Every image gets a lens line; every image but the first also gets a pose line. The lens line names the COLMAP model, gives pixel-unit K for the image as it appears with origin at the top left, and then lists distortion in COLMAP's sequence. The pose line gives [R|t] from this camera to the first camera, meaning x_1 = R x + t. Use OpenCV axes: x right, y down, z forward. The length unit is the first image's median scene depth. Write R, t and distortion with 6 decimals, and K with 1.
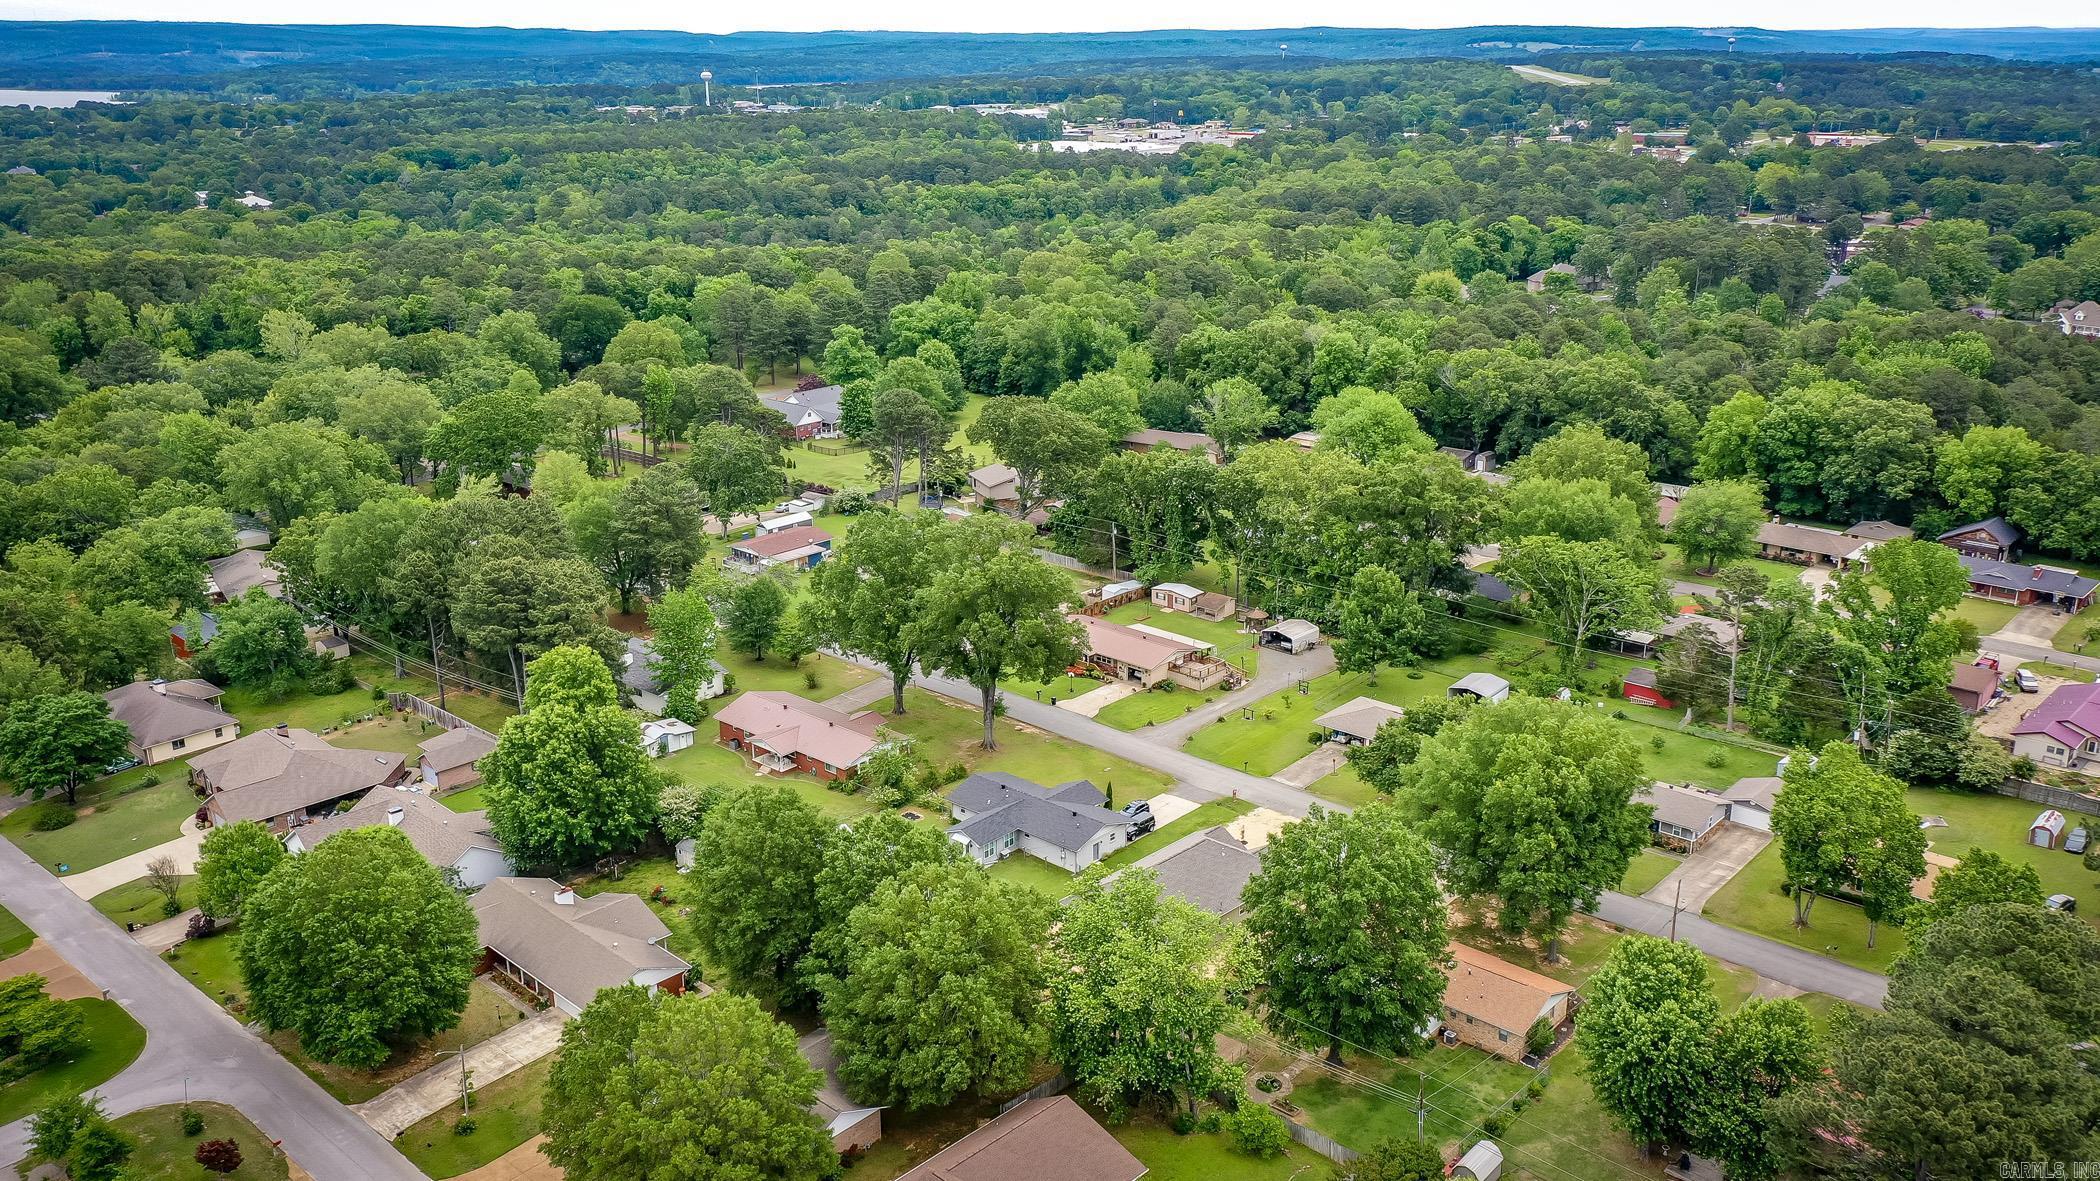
lens RADIAL K [[1650.9, 0, 1050.0], [0, 1650.9, 590.5], [0, 0, 1]] dist [0.024923, 0.004472]
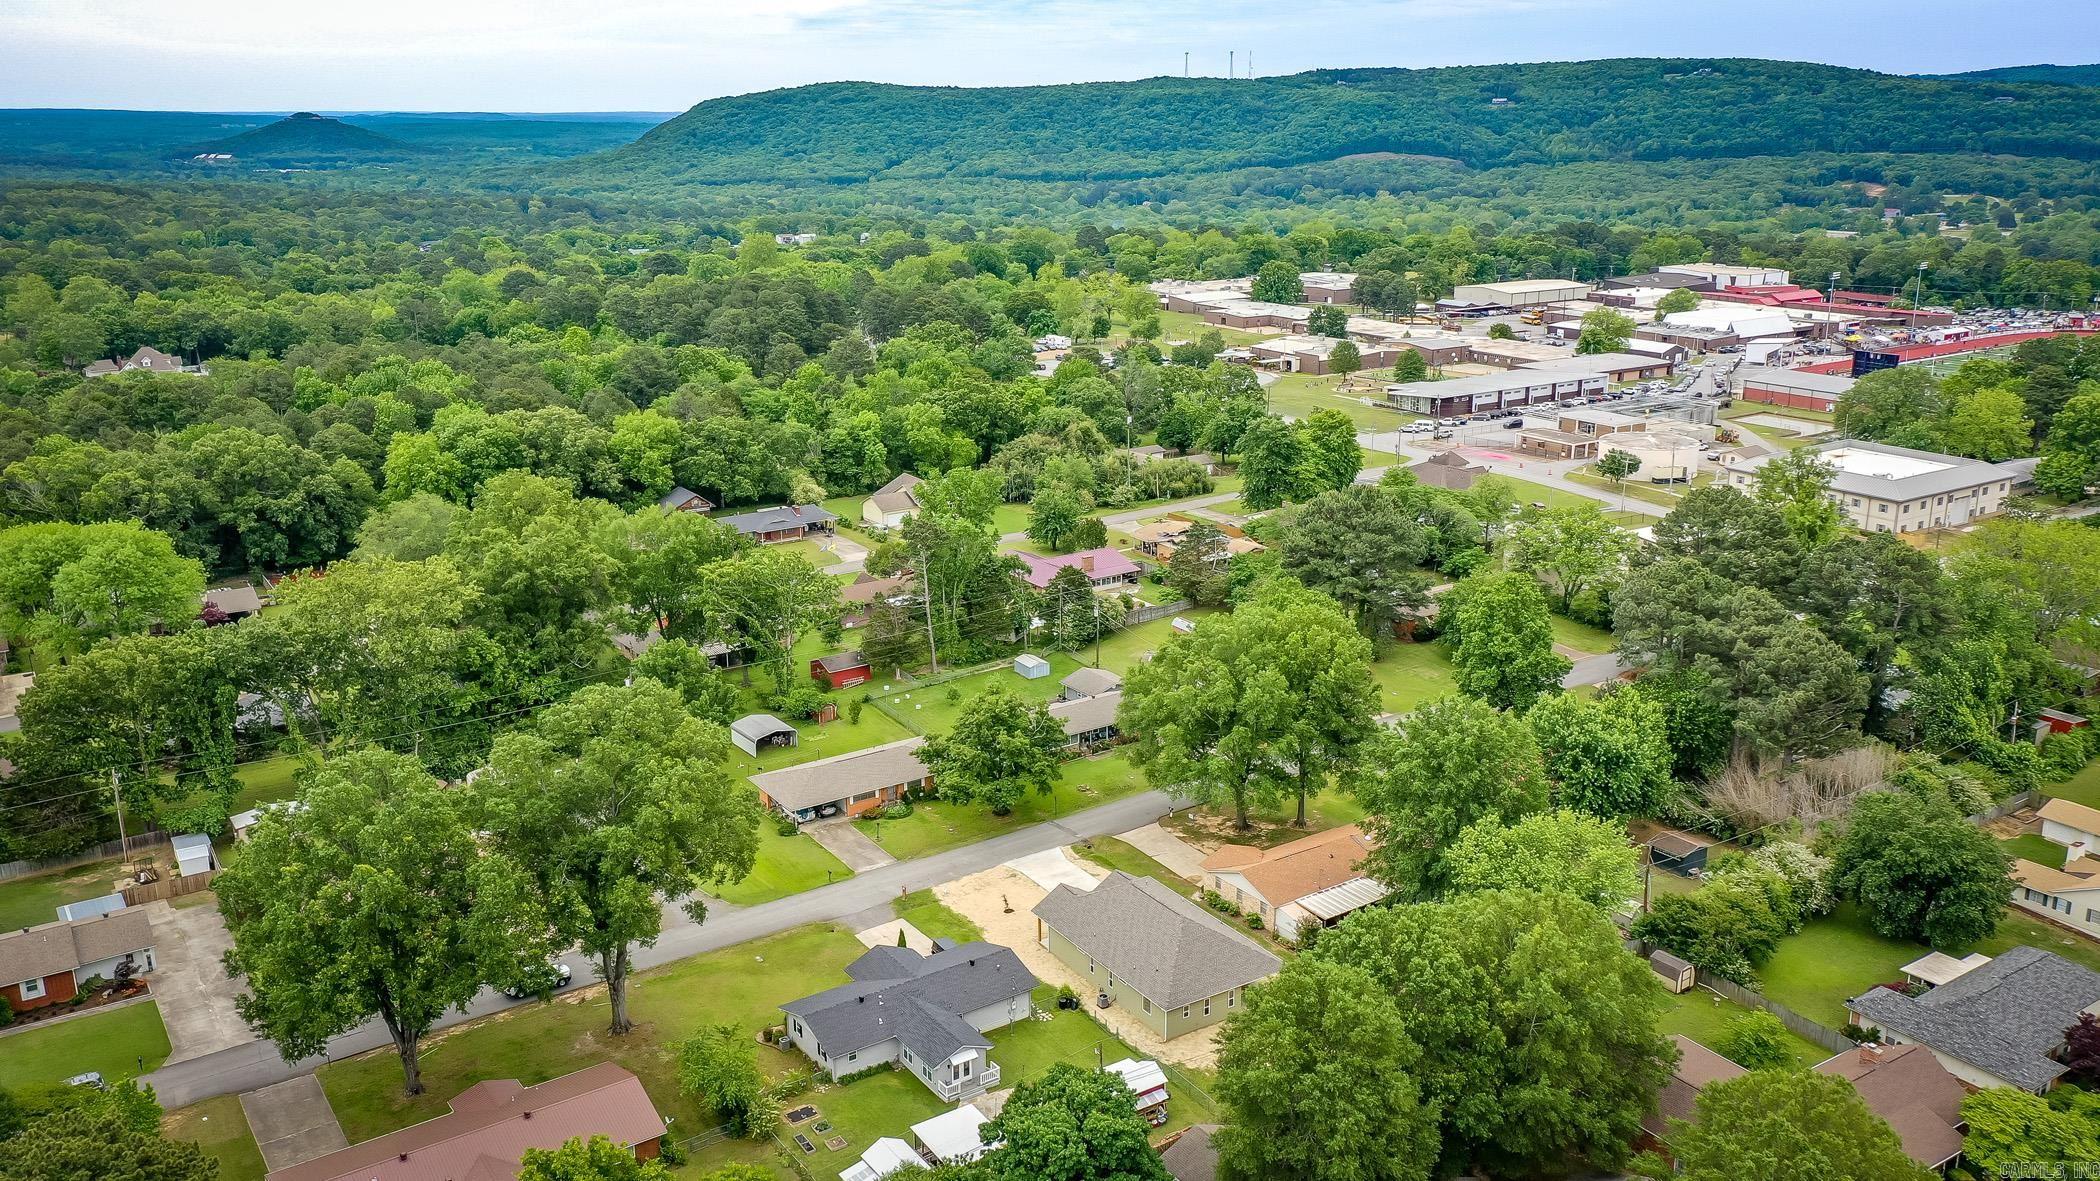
lens RADIAL K [[1650.9, 0, 1050.0], [0, 1650.9, 590.5], [0, 0, 1]] dist [0.024923, 0.004472]
pose [[0.241067, -0.269754, 0.932266, -0.553346], [0.295976, 0.935269, 0.194089, -0.150010], [-0.924275, 0.229140, 0.305304, 0.528650]]
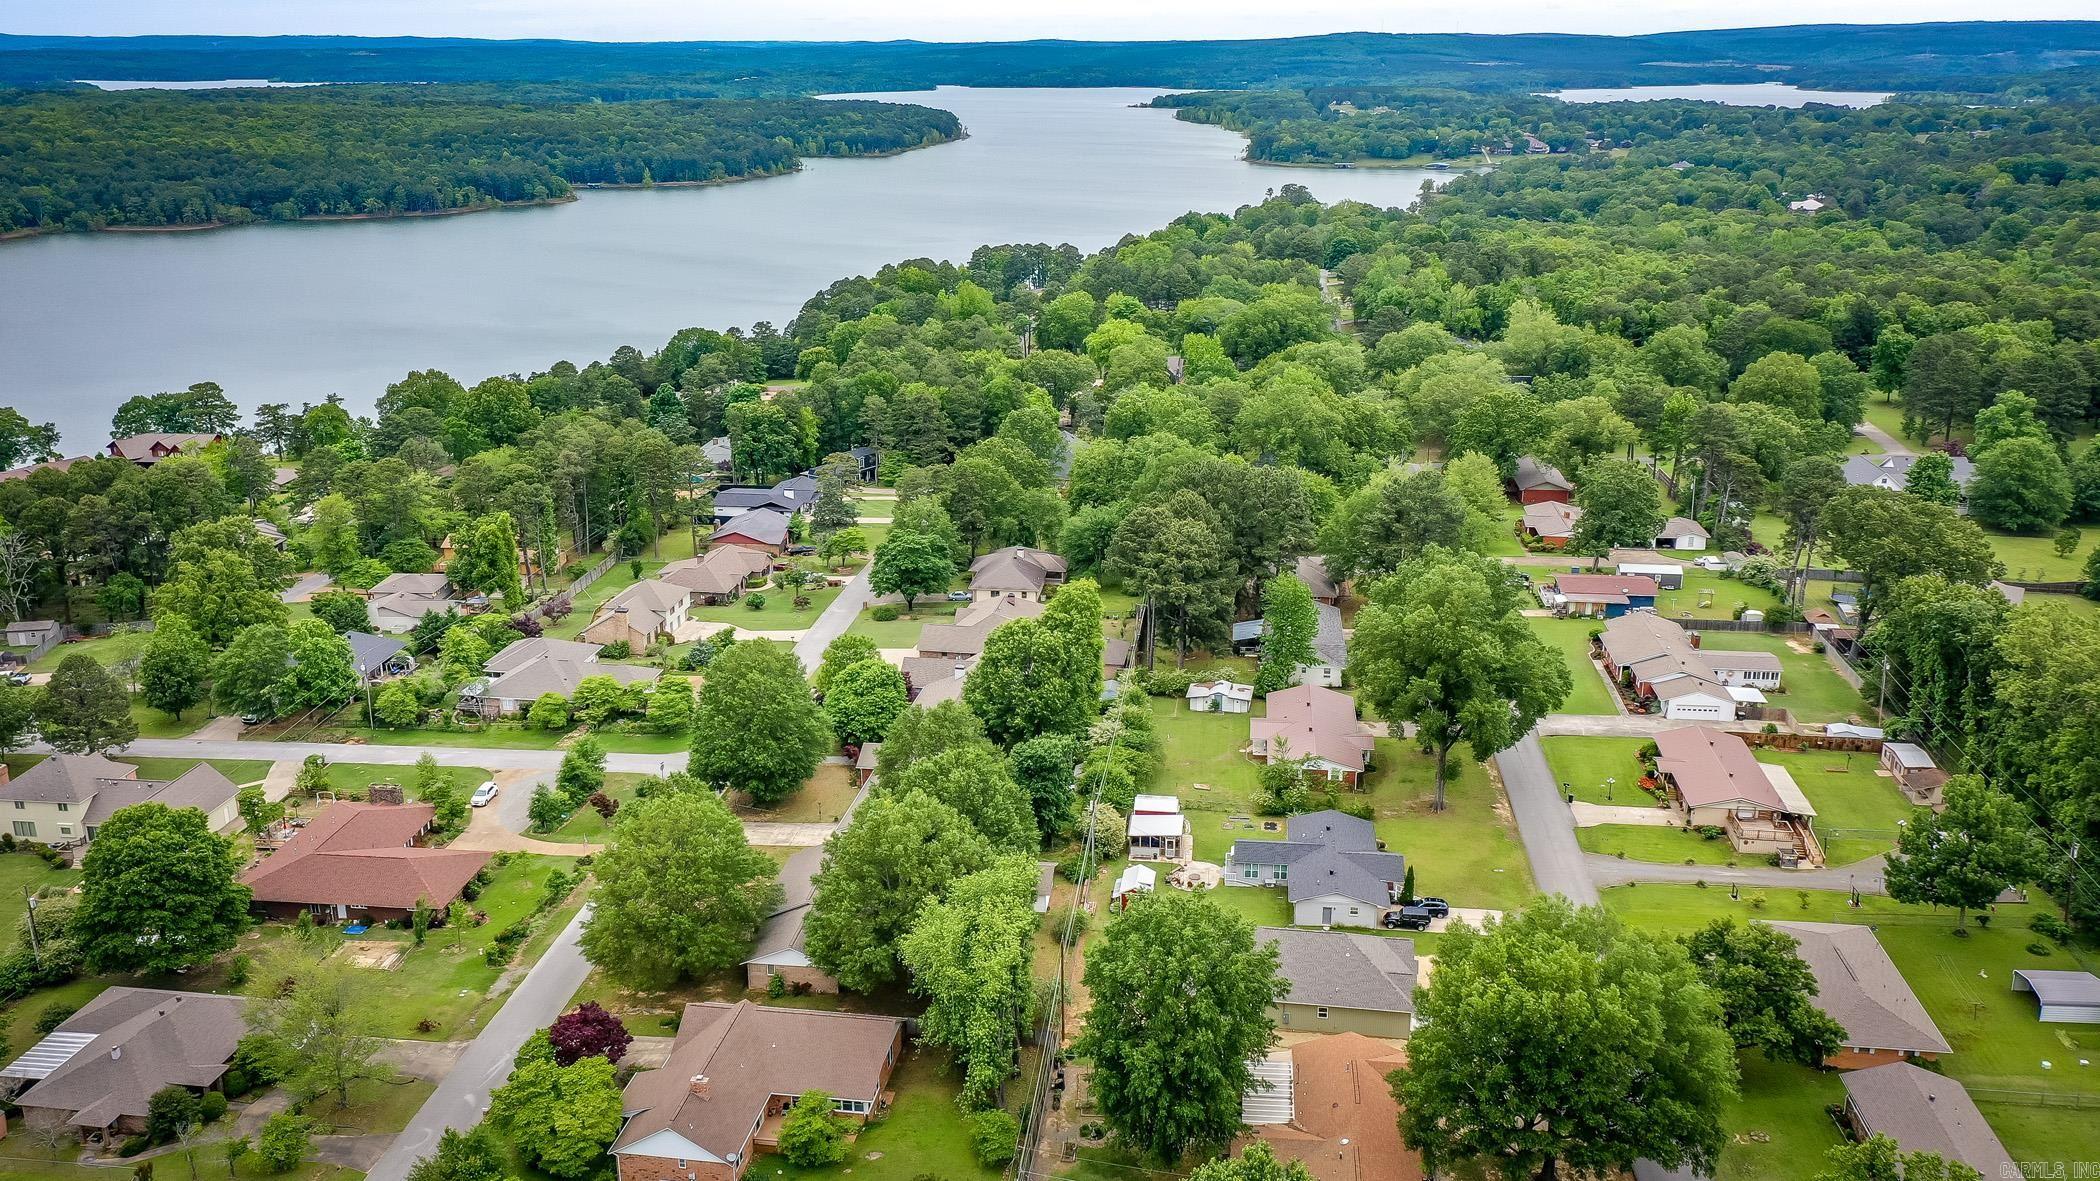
lens RADIAL K [[1713.8, 0, 1050.0], [0, 1713.8, 590.5], [0, 0, 1]] dist [0.017575, 0.007603]
pose [[0.564073, 0.250669, -0.786757, 0.525304], [-0.258874, 0.958456, 0.119773, -0.074922], [0.784096, 0.136110, 0.605531, 0.210034]]
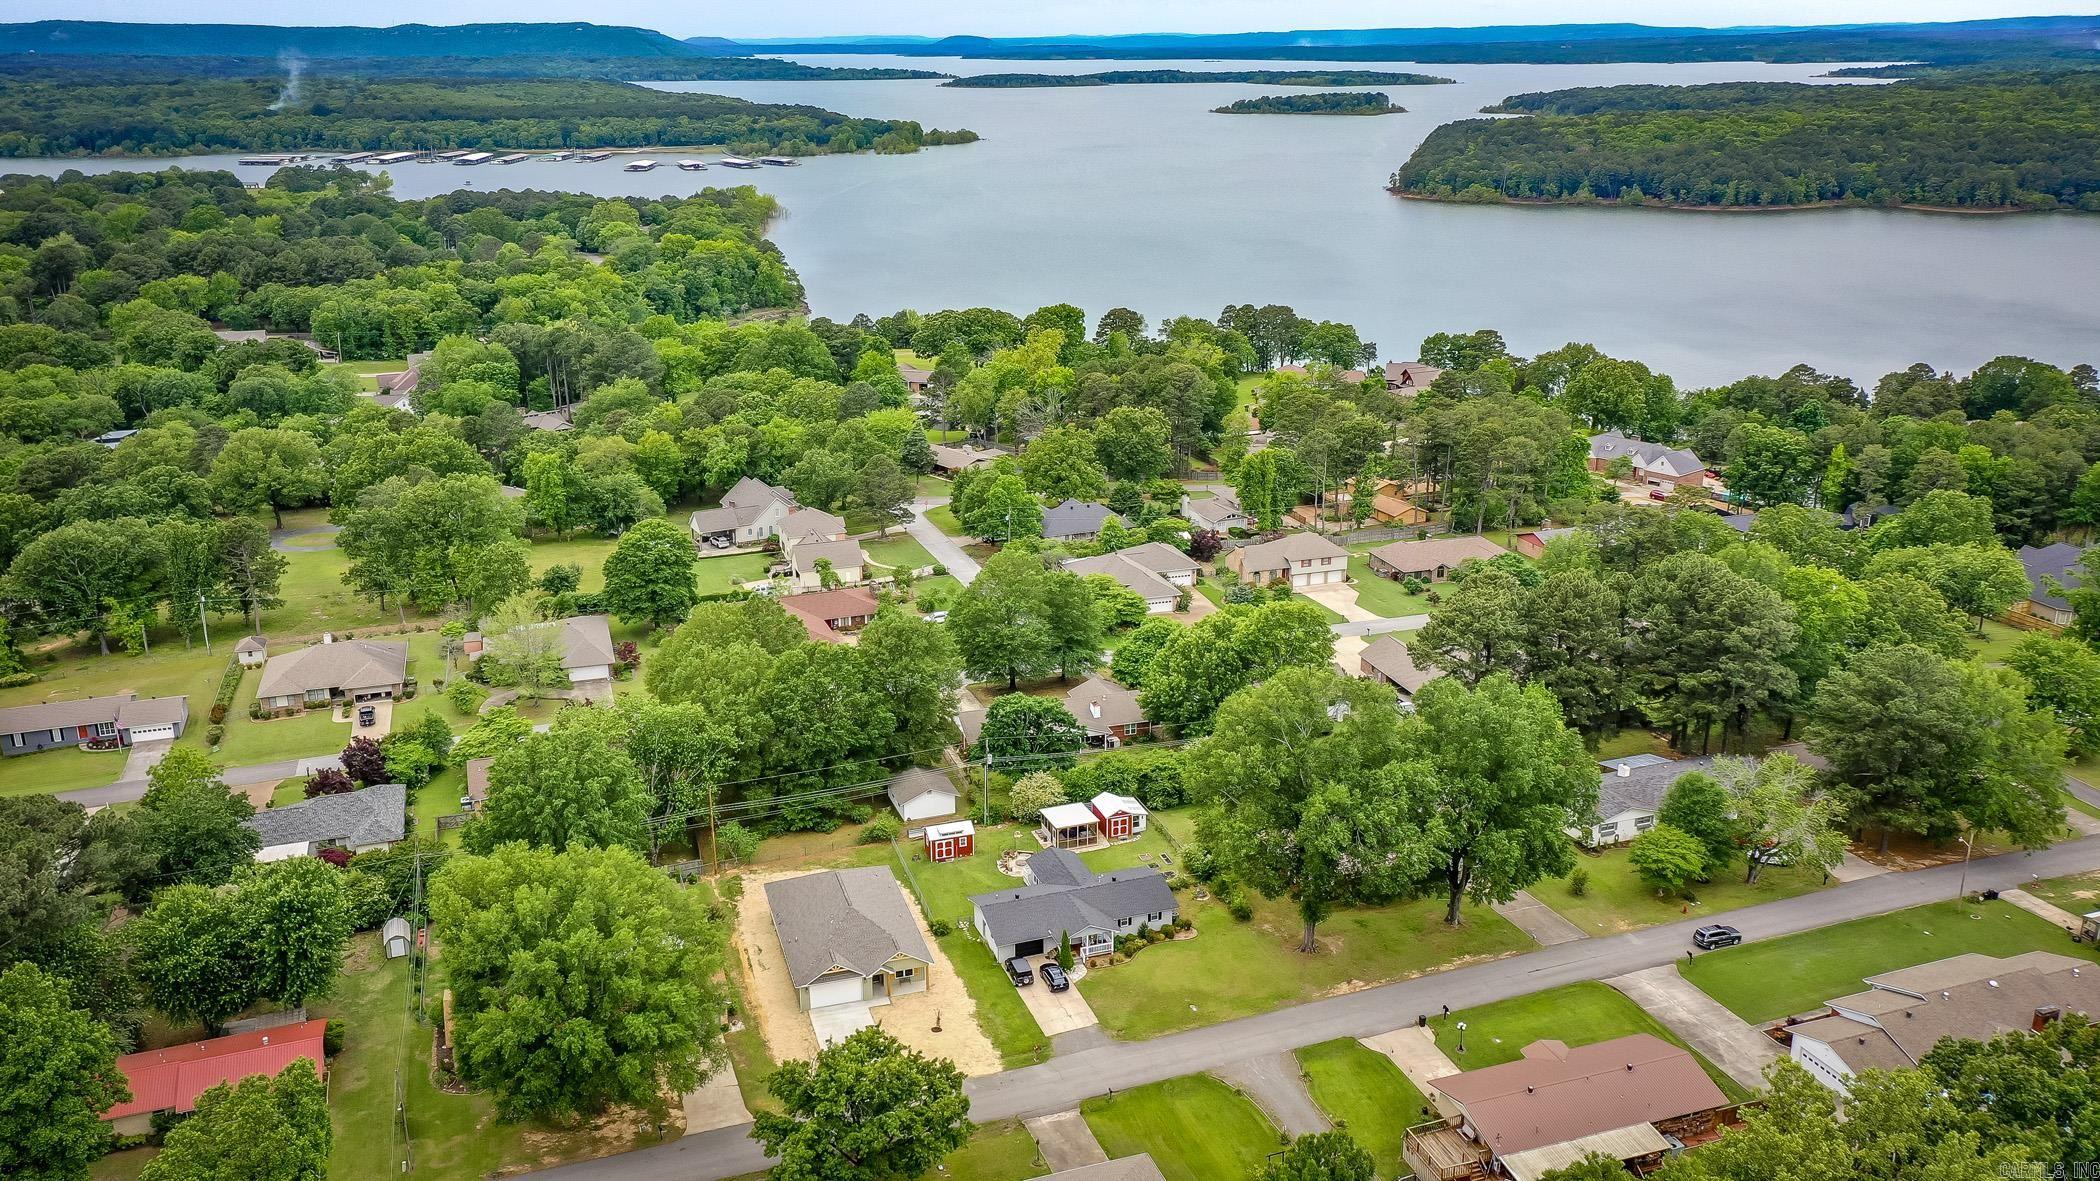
lens RADIAL K [[1650.9, 0, 1050.0], [0, 1650.9, 590.5], [0, 0, 1]] dist [0.024923, 0.004472]
pose [[-0.487551, 0.281376, -0.826512, 0.580098], [-0.261788, 0.855978, 0.445834, -0.342083], [0.832923, 0.433738, -0.343672, 1.006519]]
